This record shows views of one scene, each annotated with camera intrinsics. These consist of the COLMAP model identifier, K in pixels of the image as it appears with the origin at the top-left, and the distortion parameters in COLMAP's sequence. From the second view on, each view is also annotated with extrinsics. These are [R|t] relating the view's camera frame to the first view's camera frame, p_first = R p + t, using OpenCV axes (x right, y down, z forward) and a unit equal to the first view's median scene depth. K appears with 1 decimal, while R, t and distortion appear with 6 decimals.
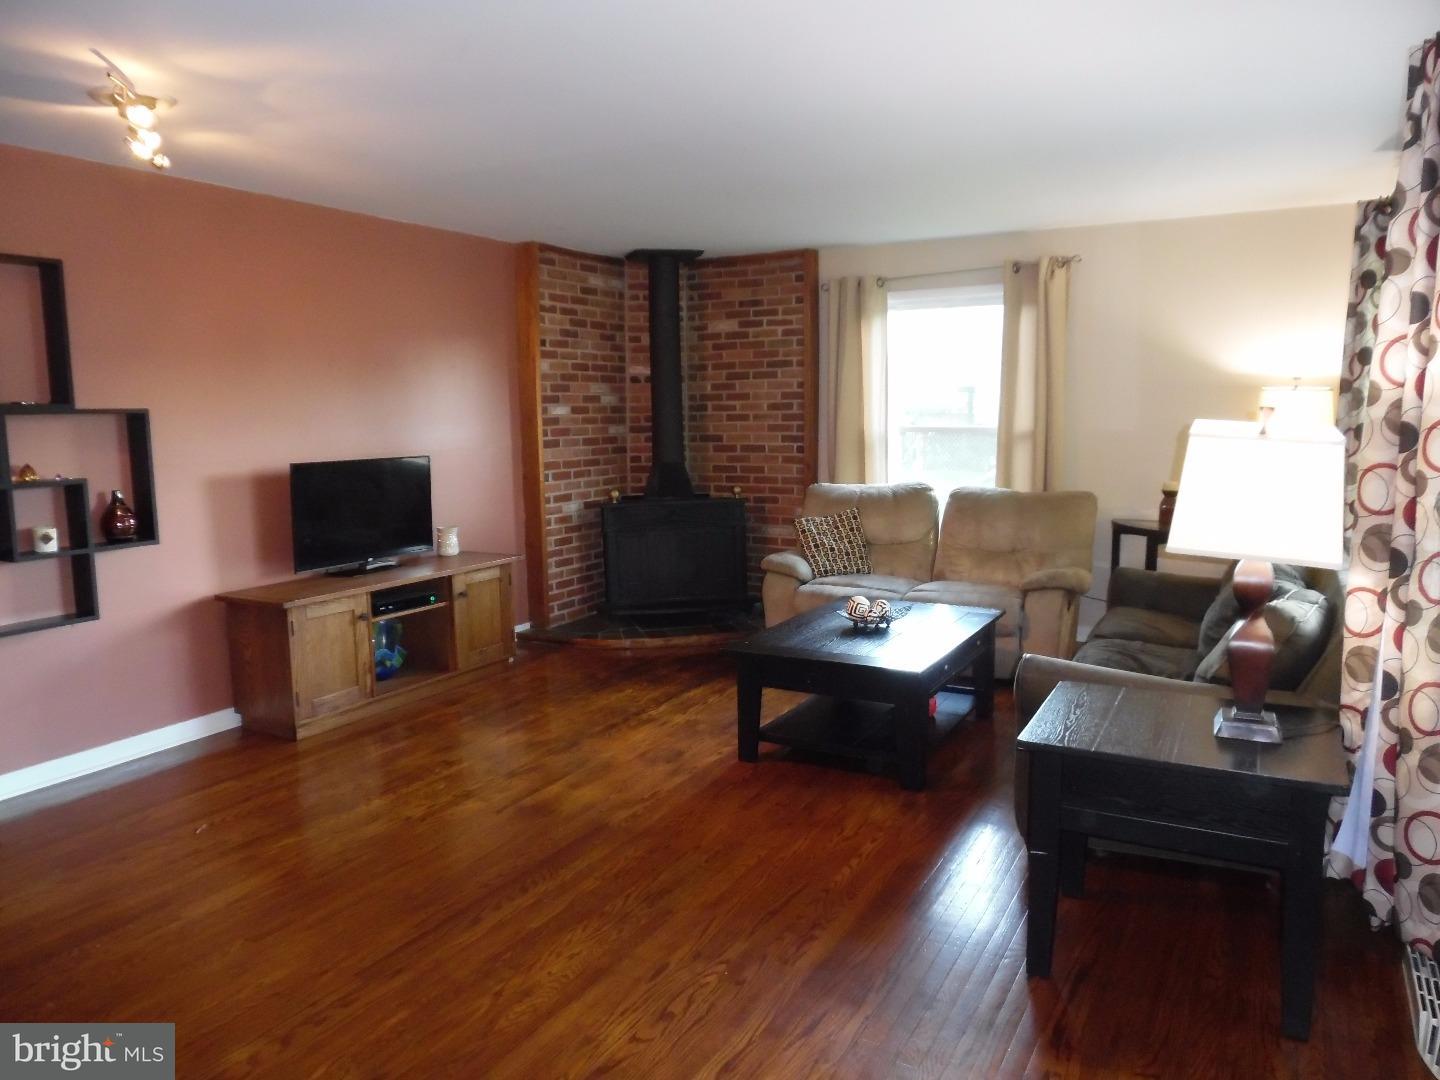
lens RADIAL K [[1027.9, 0, 720.0], [0, 1027.9, 540.0], [0, 0, 1]] dist [-0.009868, -0.006117]
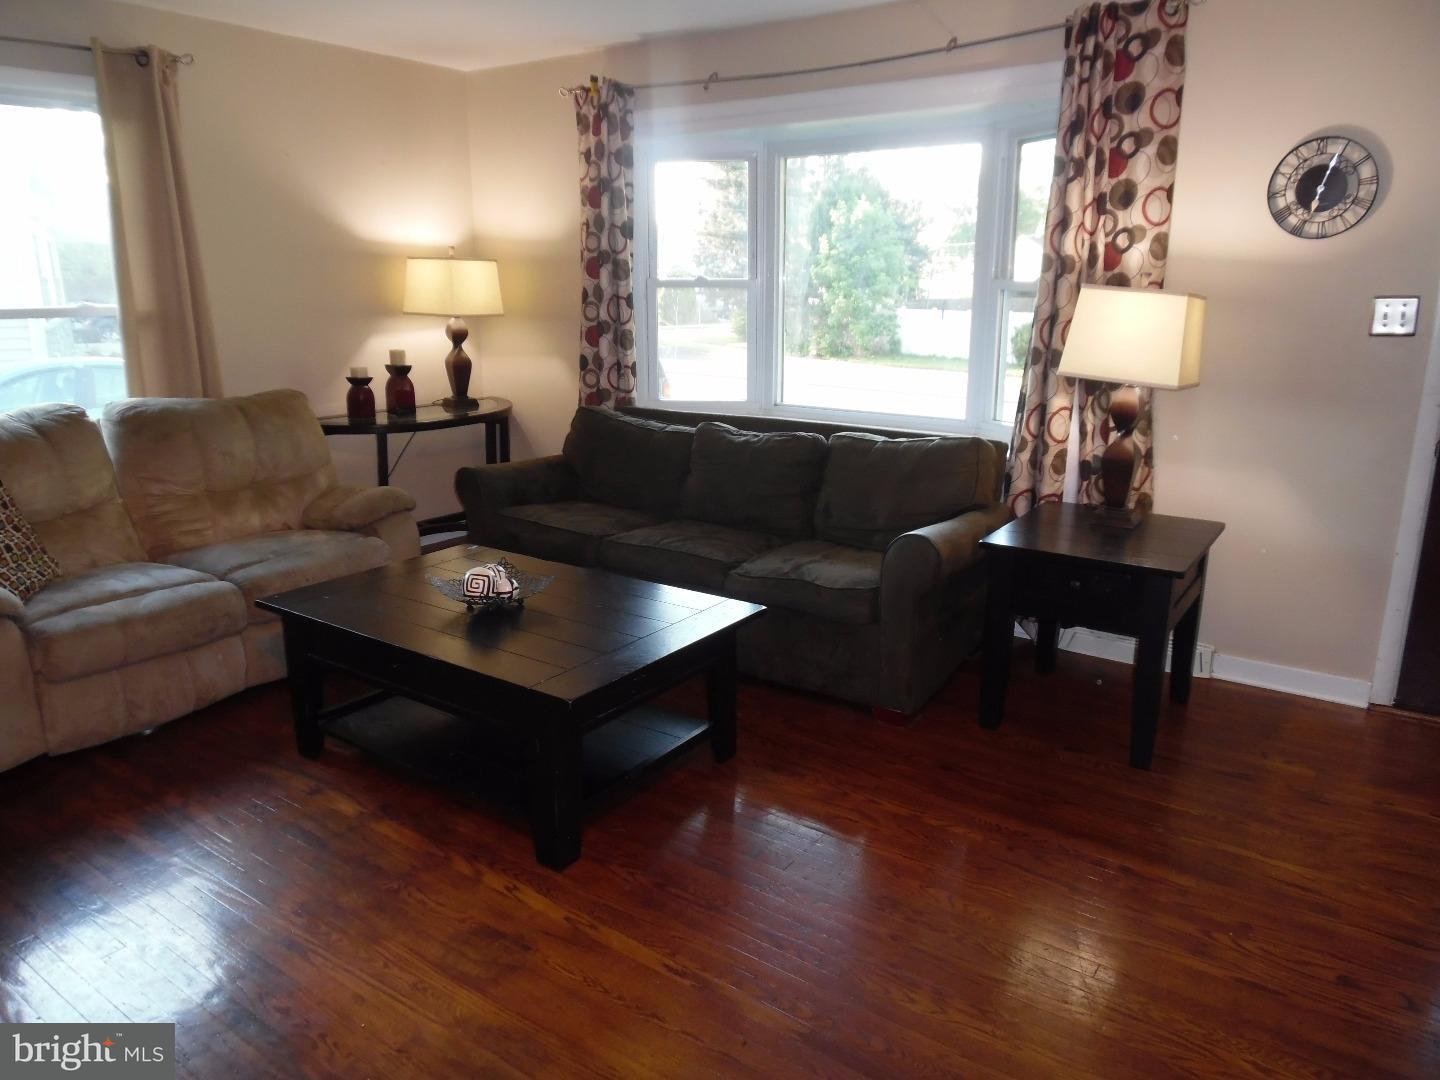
lens RADIAL K [[1027.9, 0, 720.0], [0, 1027.9, 540.0], [0, 0, 1]] dist [-0.009868, -0.006117]
pose [[0.083088, -0.228740, 0.969935, -0.498964], [0.123290, 0.968183, 0.217765, -0.085841], [-0.988886, 0.101489, 0.108646, 0.825743]]
